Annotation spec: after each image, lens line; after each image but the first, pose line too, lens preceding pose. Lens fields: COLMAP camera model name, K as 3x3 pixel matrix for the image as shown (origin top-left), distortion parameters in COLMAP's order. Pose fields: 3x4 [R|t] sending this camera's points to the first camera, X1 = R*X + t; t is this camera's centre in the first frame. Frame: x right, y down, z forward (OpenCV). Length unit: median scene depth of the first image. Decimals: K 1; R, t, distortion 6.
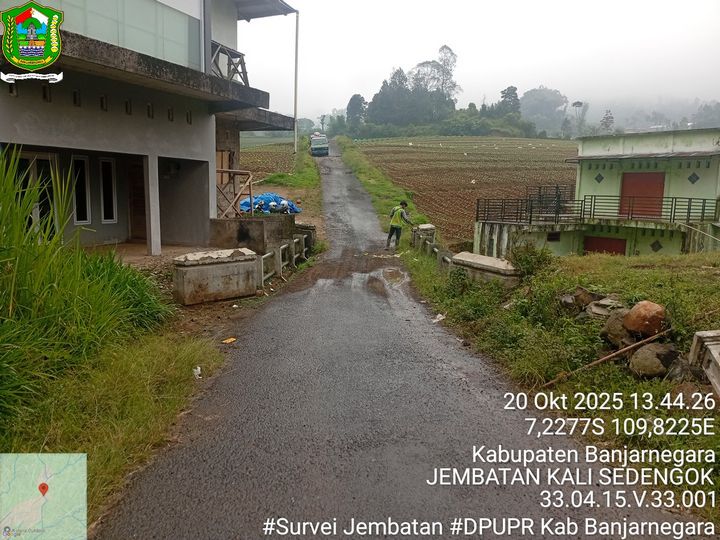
lens RADIAL K [[548.6, 0, 359.1], [0, 548.6, 271.4], [0, 0, 1]] dist [0.096824, -0.197875]
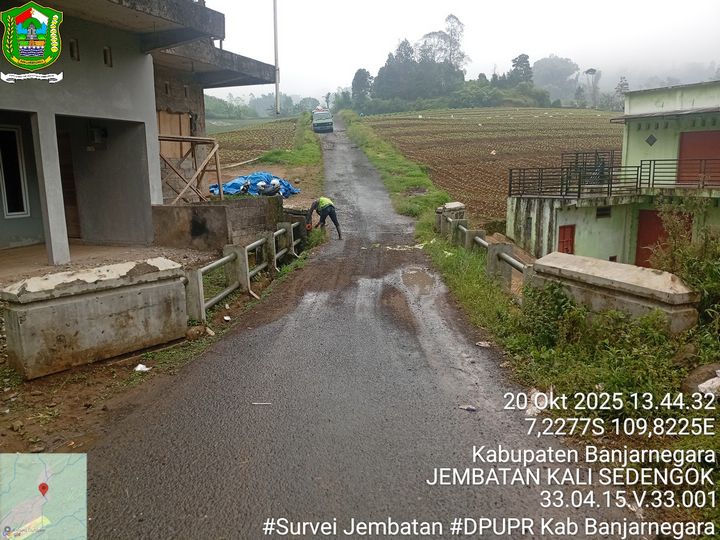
lens RADIAL K [[548.6, 0, 359.1], [0, 548.6, 271.4], [0, 0, 1]] dist [0.096824, -0.197875]
pose [[0.999230, -0.032959, -0.021305, 0.002033], [0.033695, 0.998813, 0.035161, -0.015585], [0.020121, -0.035852, 0.999155, 0.166471]]
